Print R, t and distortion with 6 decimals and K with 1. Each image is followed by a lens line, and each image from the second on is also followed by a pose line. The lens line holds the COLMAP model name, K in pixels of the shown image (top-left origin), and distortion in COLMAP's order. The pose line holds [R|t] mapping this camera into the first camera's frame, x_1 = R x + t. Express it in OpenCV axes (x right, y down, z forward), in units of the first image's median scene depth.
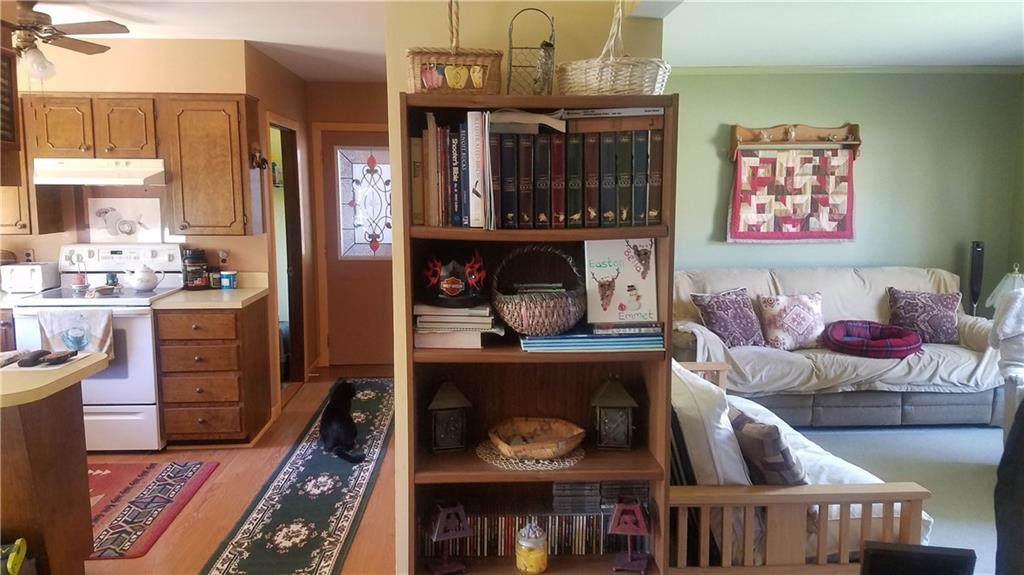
lens RADIAL K [[775.4, 0, 495.8], [0, 775.4, 297.8], [0, 0, 1]] dist [0.168949, -0.286281]
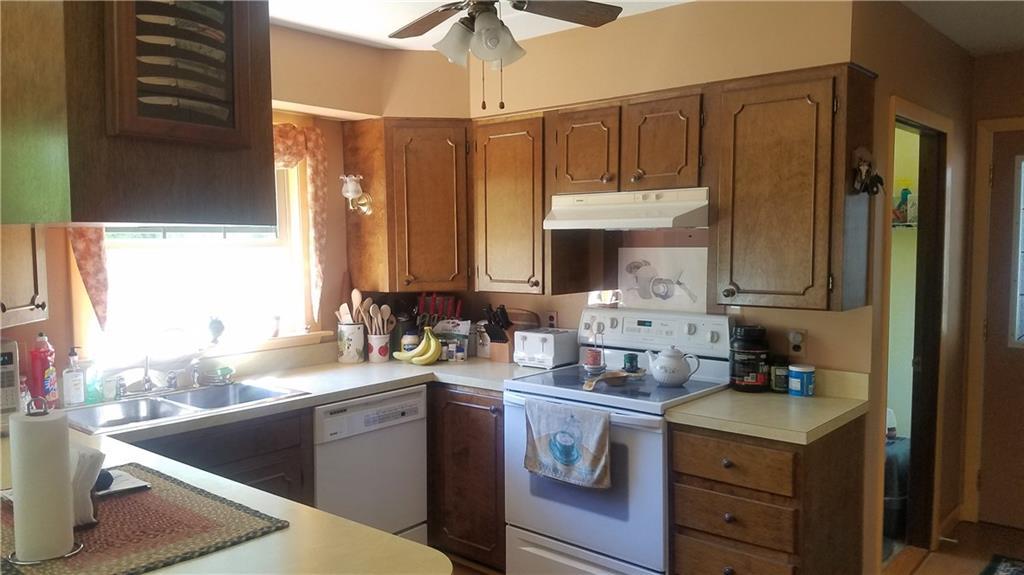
lens RADIAL K [[775.4, 0, 495.8], [0, 775.4, 297.8], [0, 0, 1]] dist [0.168949, -0.286281]
pose [[0.718778, 0.047769, -0.693597, -0.088405], [-0.088339, 0.995826, -0.022963, -0.050651], [0.689605, 0.077776, 0.719997, 0.392215]]
